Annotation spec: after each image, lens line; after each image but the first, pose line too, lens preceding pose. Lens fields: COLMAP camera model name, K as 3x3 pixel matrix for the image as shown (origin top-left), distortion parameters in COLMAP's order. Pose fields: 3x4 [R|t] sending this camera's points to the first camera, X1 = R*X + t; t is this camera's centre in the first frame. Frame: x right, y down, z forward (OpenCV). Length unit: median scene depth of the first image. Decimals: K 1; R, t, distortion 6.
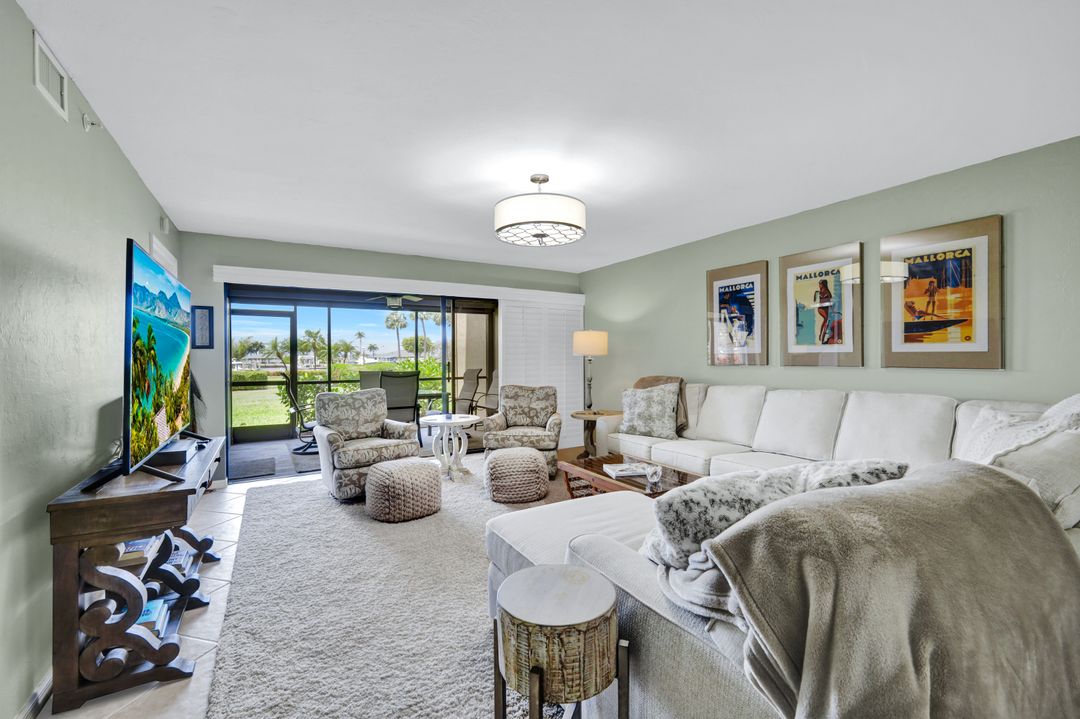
lens RADIAL K [[478.6, 0, 542.4], [0, 478.6, 361.3], [0, 0, 1]] dist [0.001312, 0.000254]
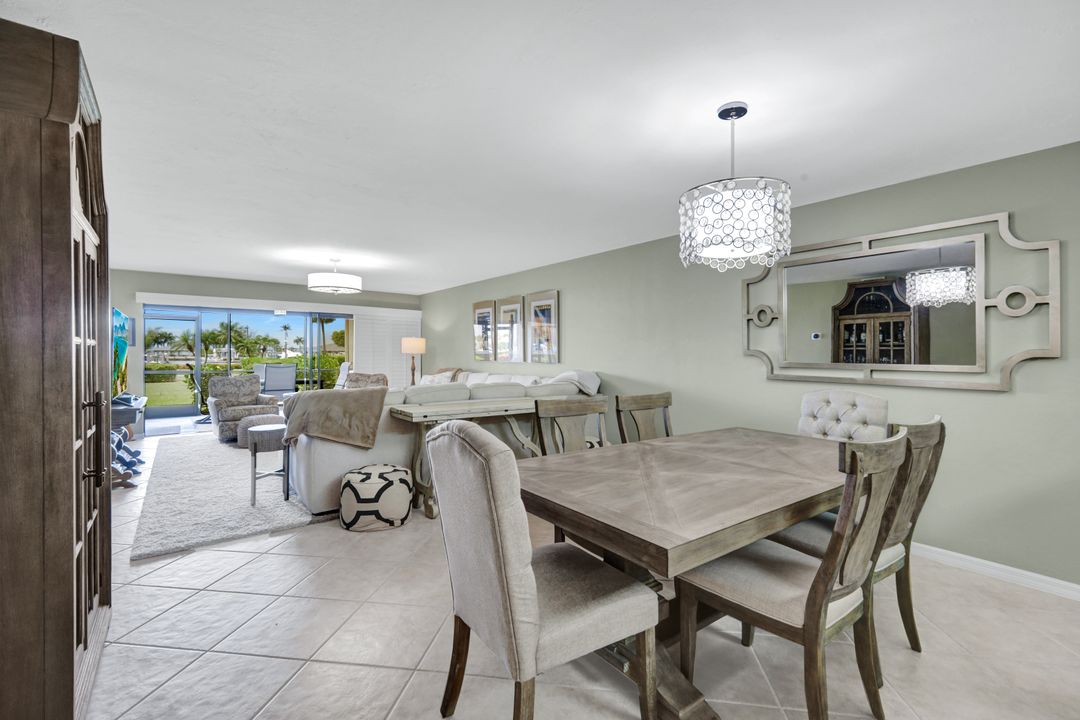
lens RADIAL K [[484.2, 0, 541.4], [0, 484.2, 357.6], [0, 0, 1]] dist [0.027294, 0.000076]
pose [[0.993248, 0.009749, 0.115598, 0.406593], [-0.009884, 0.999951, 0.000595, -0.006776], [-0.115586, -0.001733, 0.993296, -0.695663]]
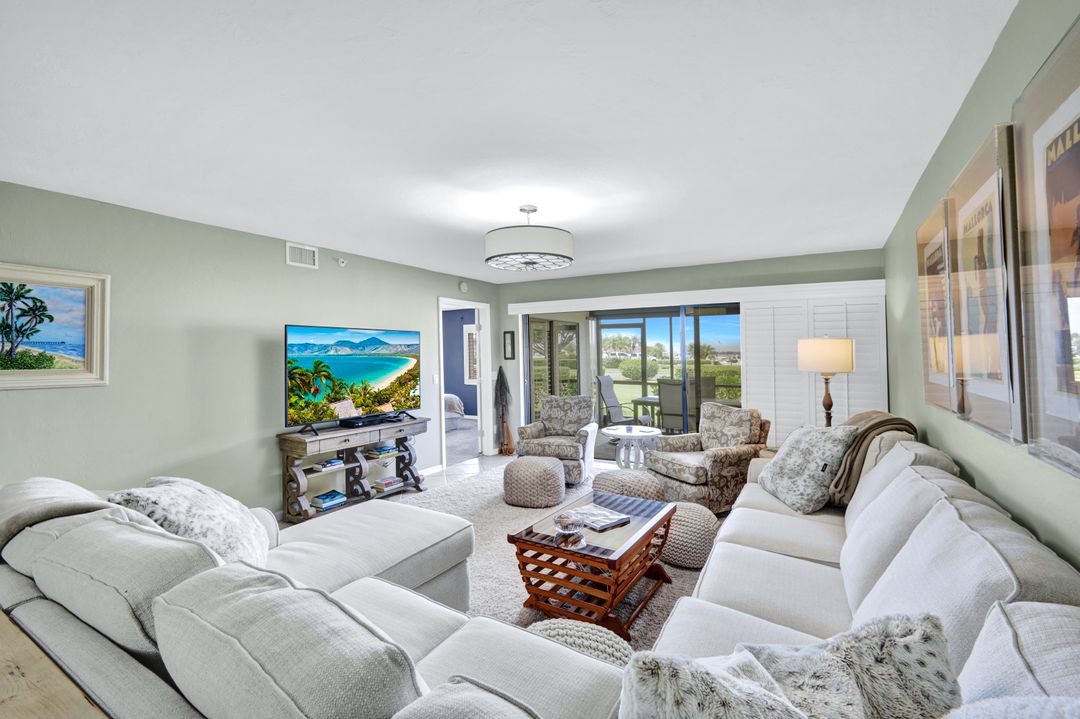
lens RADIAL K [[474.2, 0, 538.3], [0, 474.2, 355.5], [0, 0, 1]] dist [0.000499, 0.000012]
pose [[0.470213, 0.007337, -0.882522, 0.654852], [-0.006323, 0.999968, 0.004945, -0.047834], [0.882530, 0.003255, 0.470244, 0.380777]]
